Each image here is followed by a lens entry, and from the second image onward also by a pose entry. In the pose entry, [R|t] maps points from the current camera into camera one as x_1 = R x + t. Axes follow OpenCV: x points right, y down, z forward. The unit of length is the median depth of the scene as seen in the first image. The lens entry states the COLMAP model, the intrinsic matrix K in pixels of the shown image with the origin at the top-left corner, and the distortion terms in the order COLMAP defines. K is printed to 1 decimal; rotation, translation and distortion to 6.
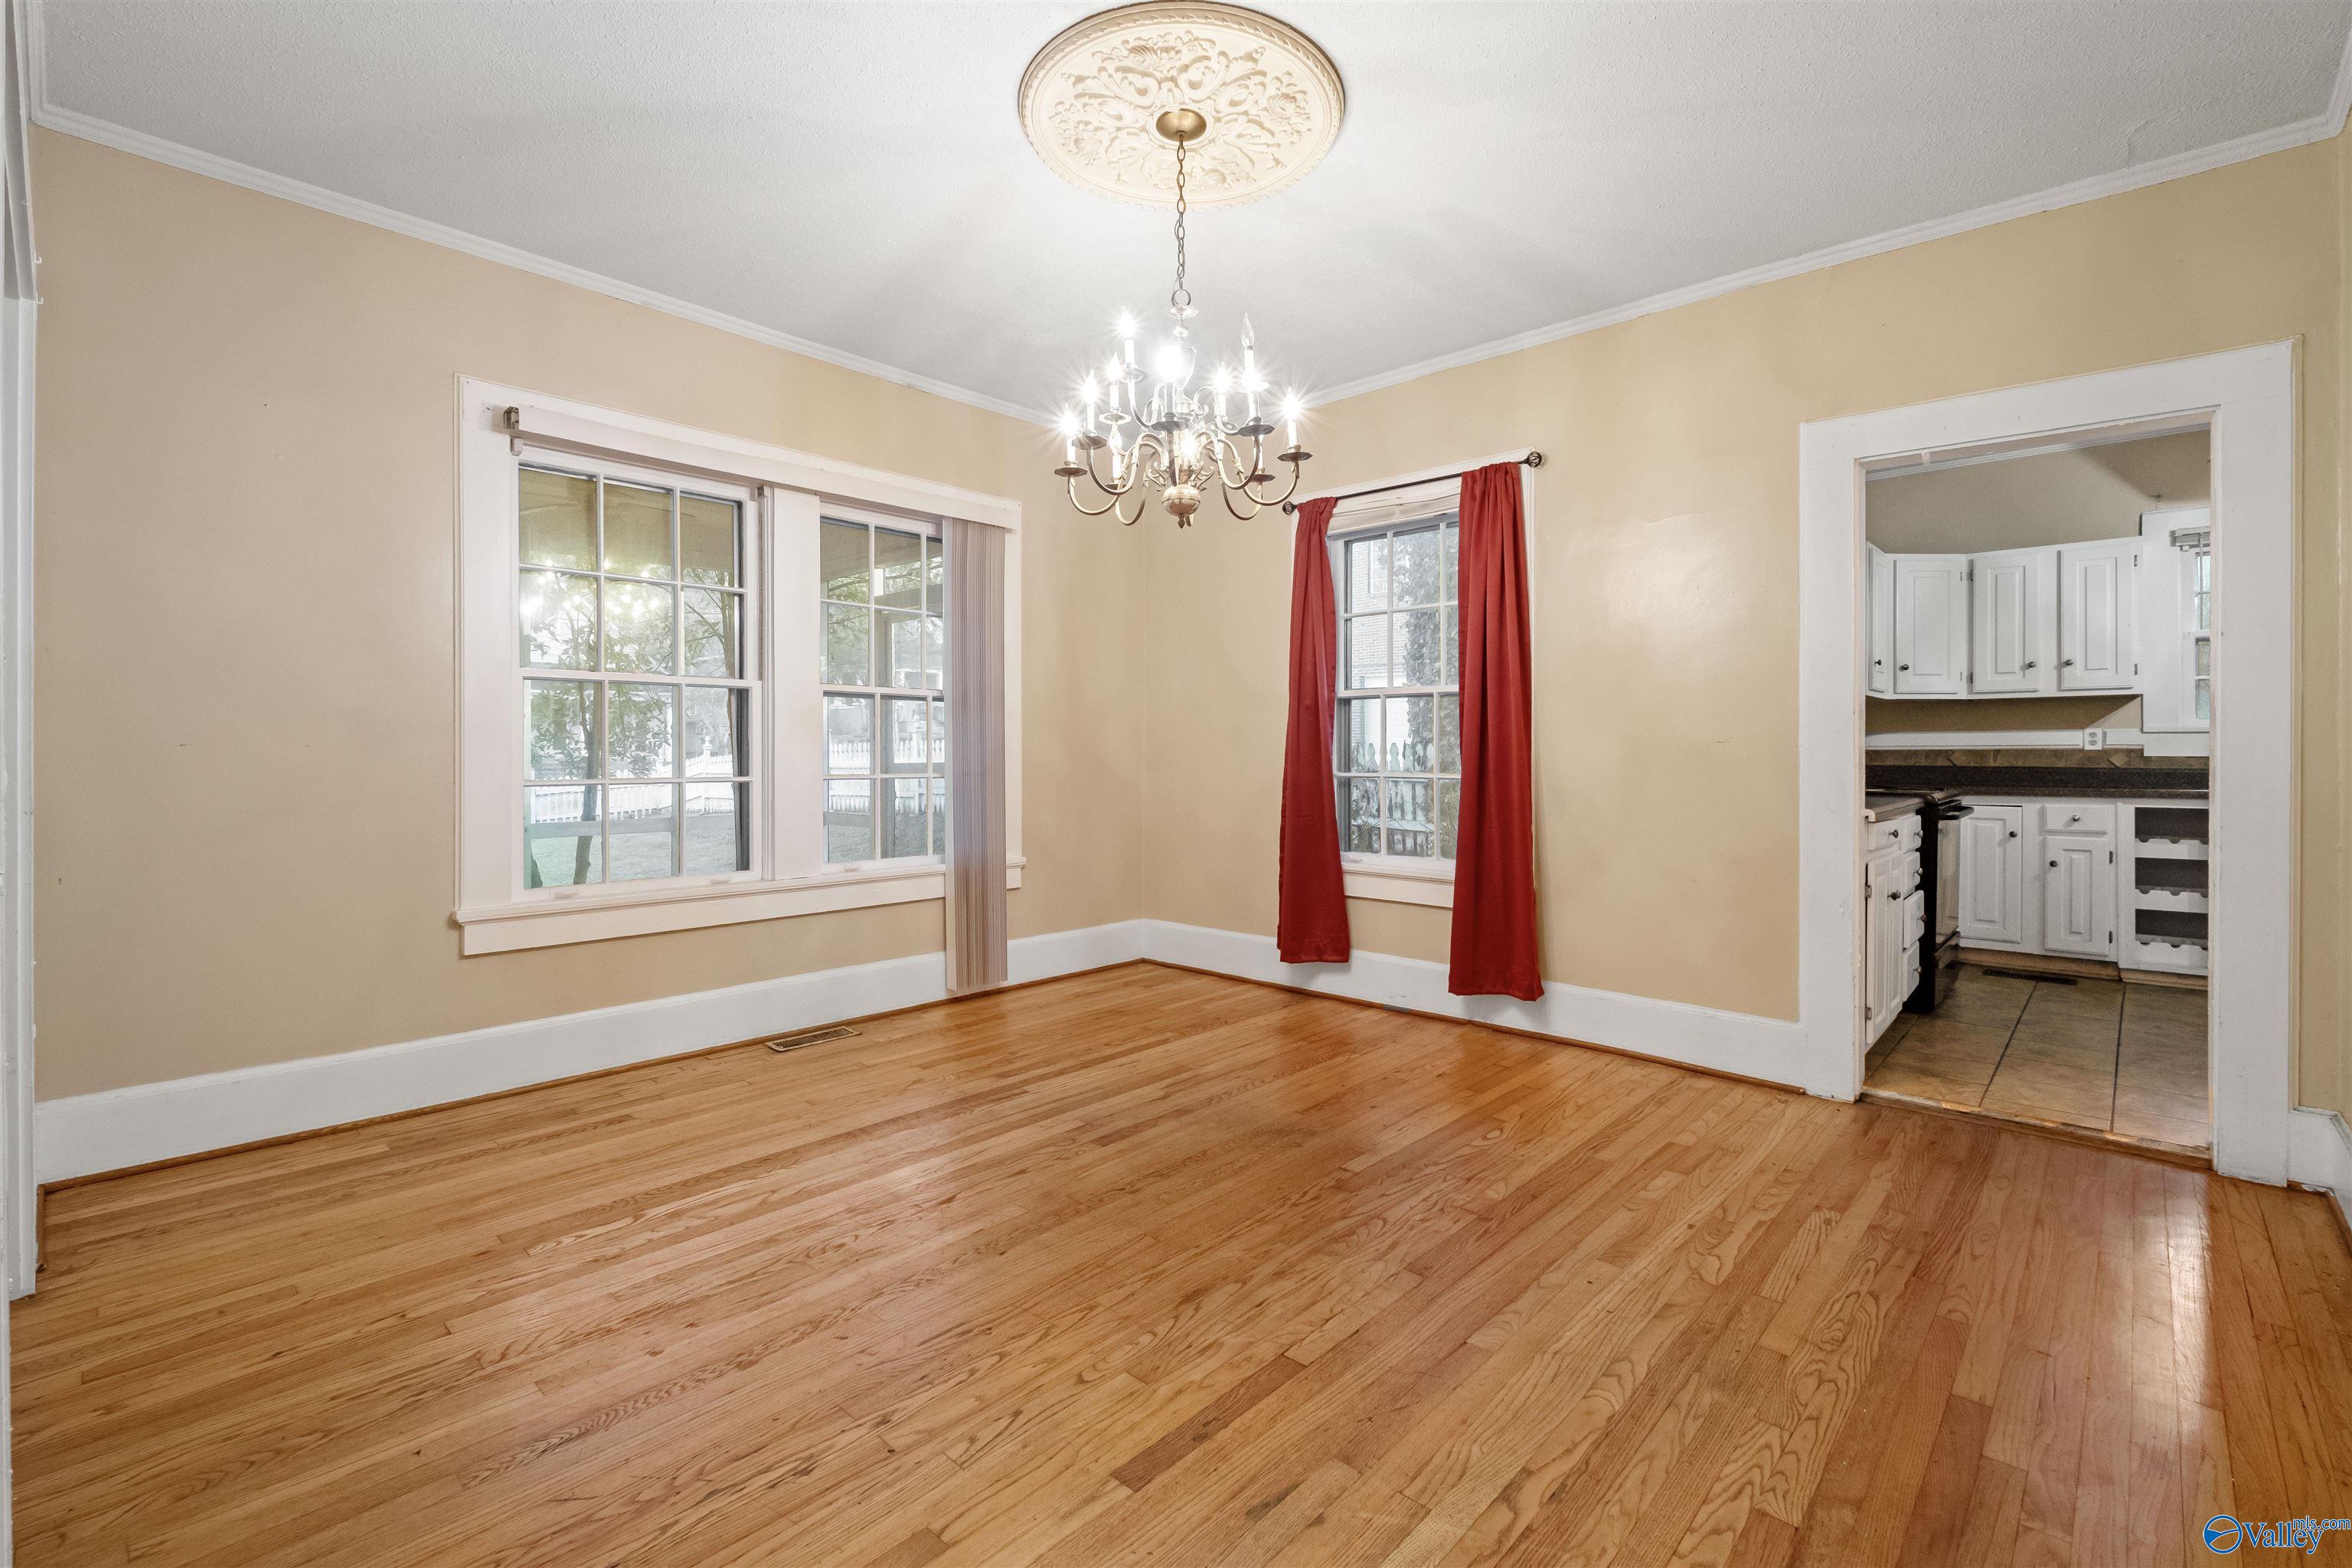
lens RADIAL K [[1034.8, 0, 1184.9], [0, 1034.8, 742.3], [0, 0, 1]] dist [0.002109, 0.000371]
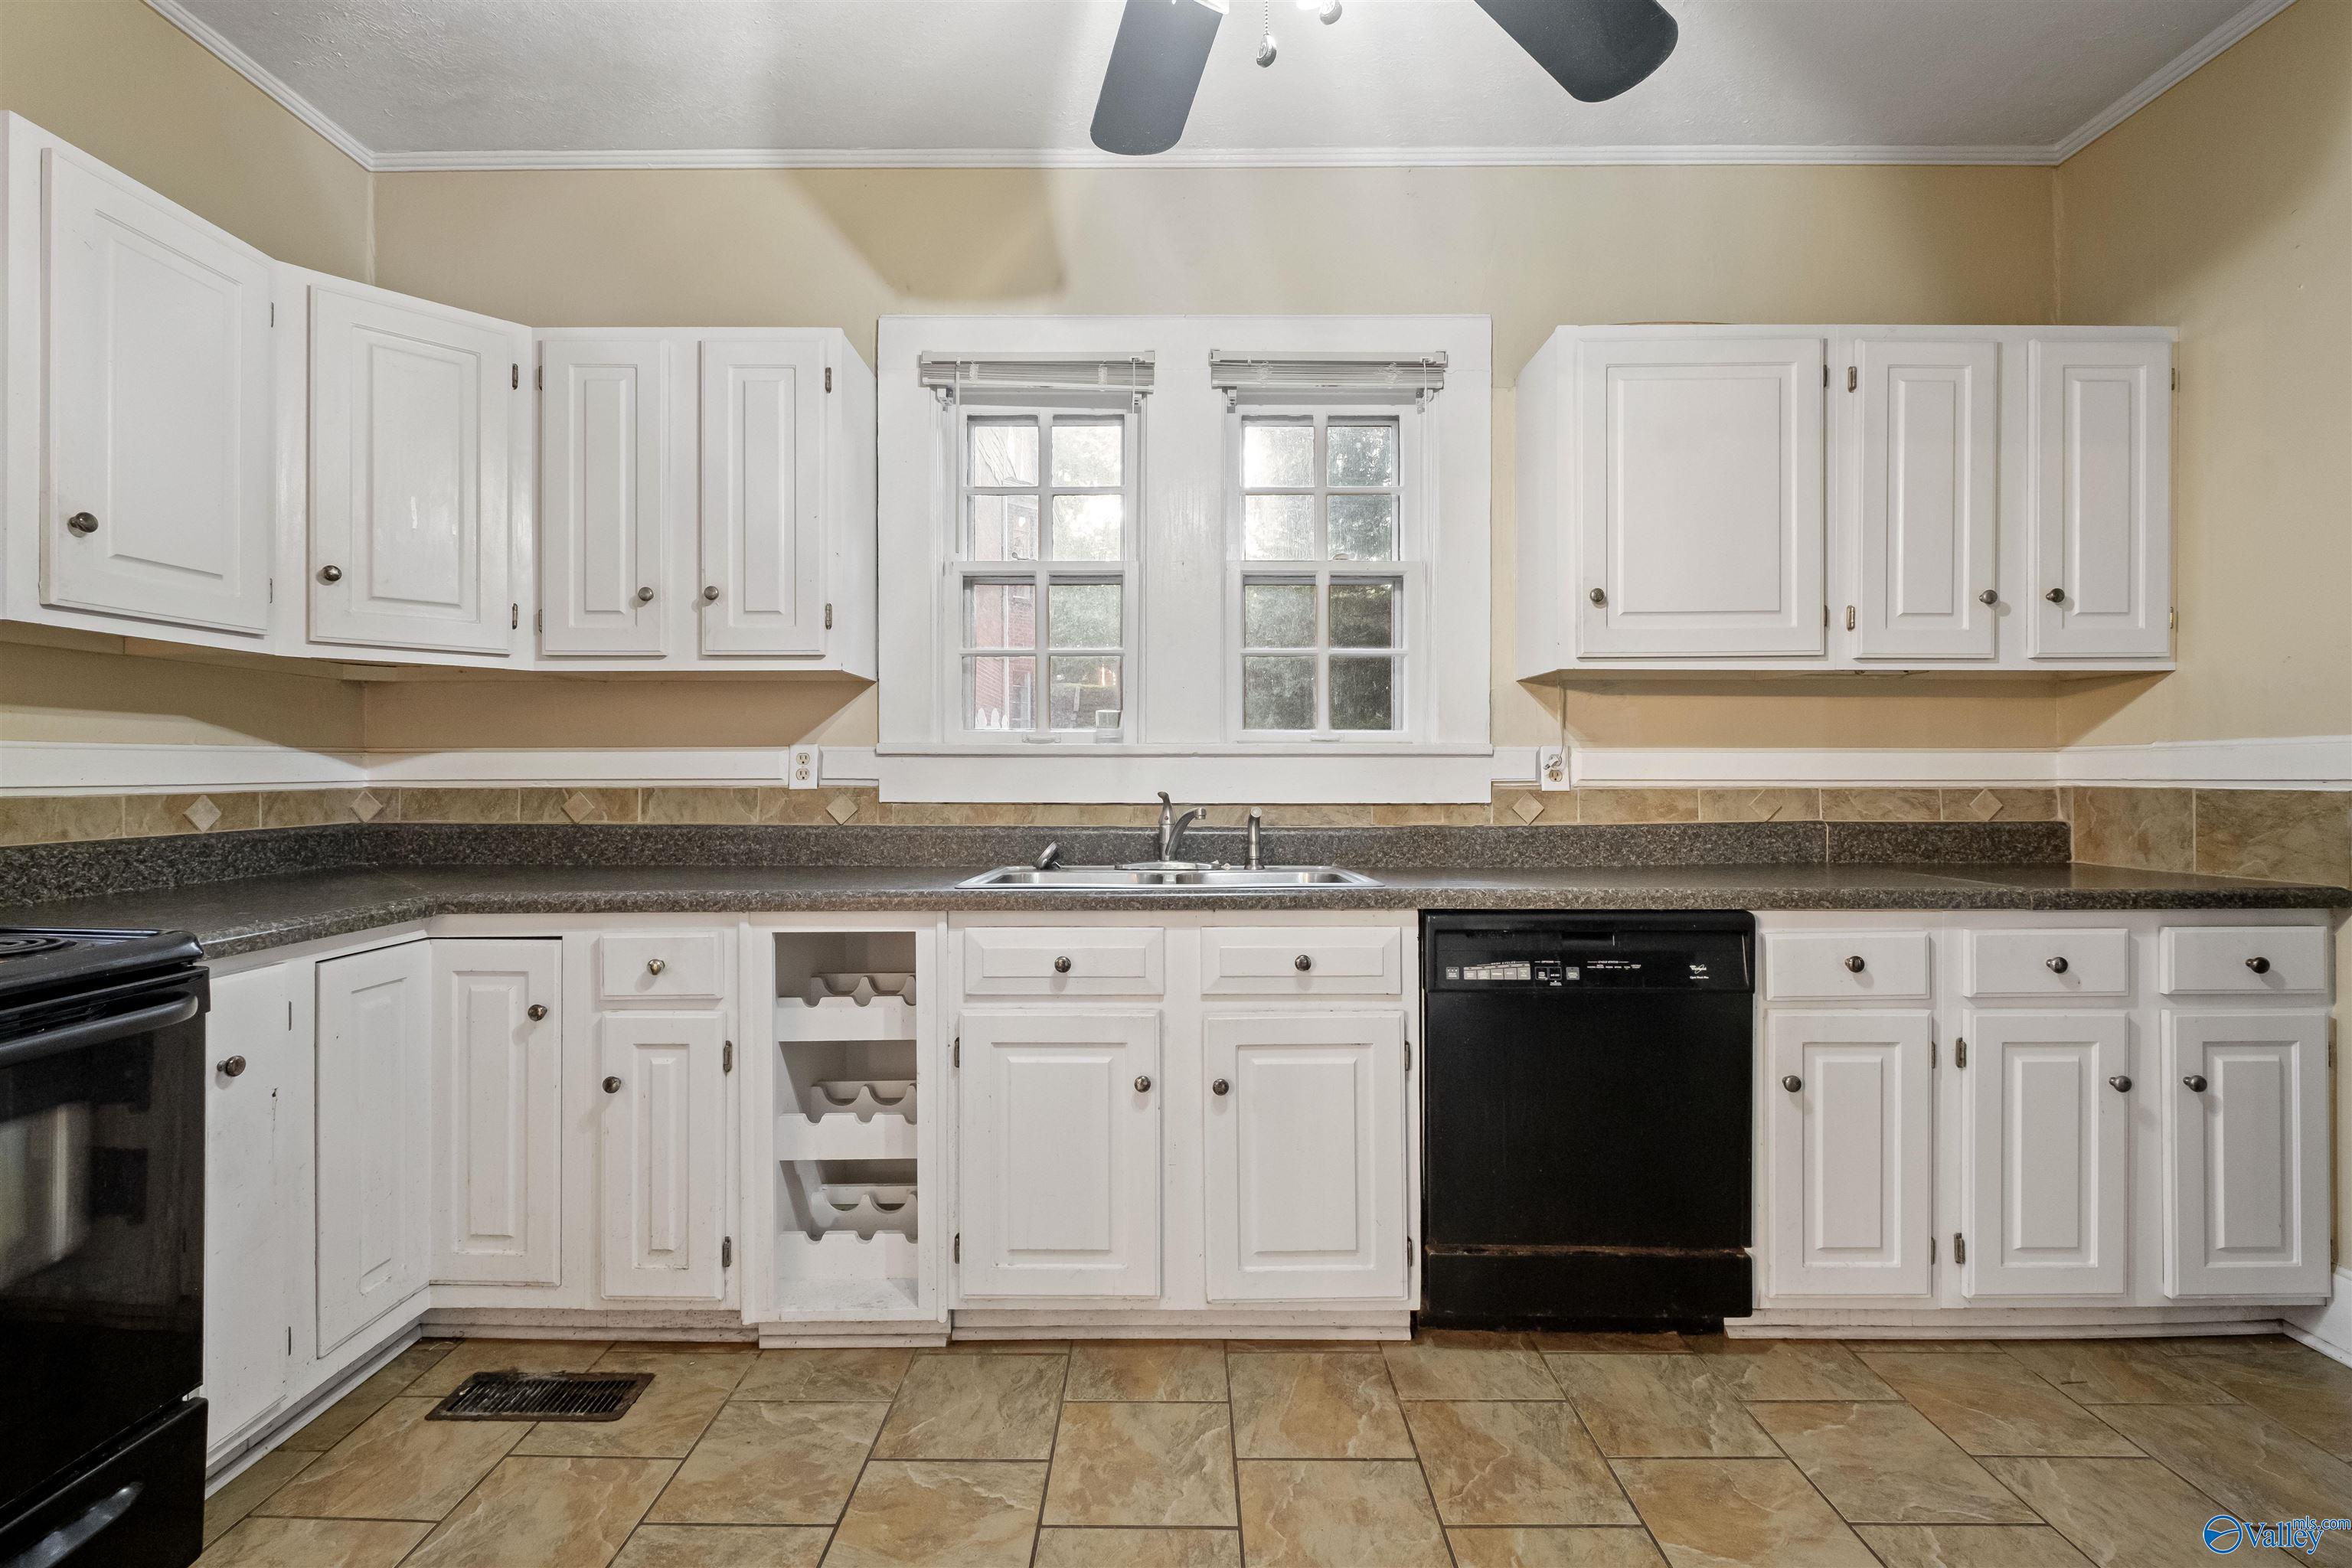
lens RADIAL K [[1034.8, 0, 1177.1], [0, 1034.8, 777.4], [0, 0, 1]] dist [0.002109, 0.000371]
pose [[0.734213, -0.003994, 0.678907, 0.698098], [-0.004674, 0.999929, 0.010938, -0.004482], [-0.678903, -0.011205, 0.734142, 0.542158]]
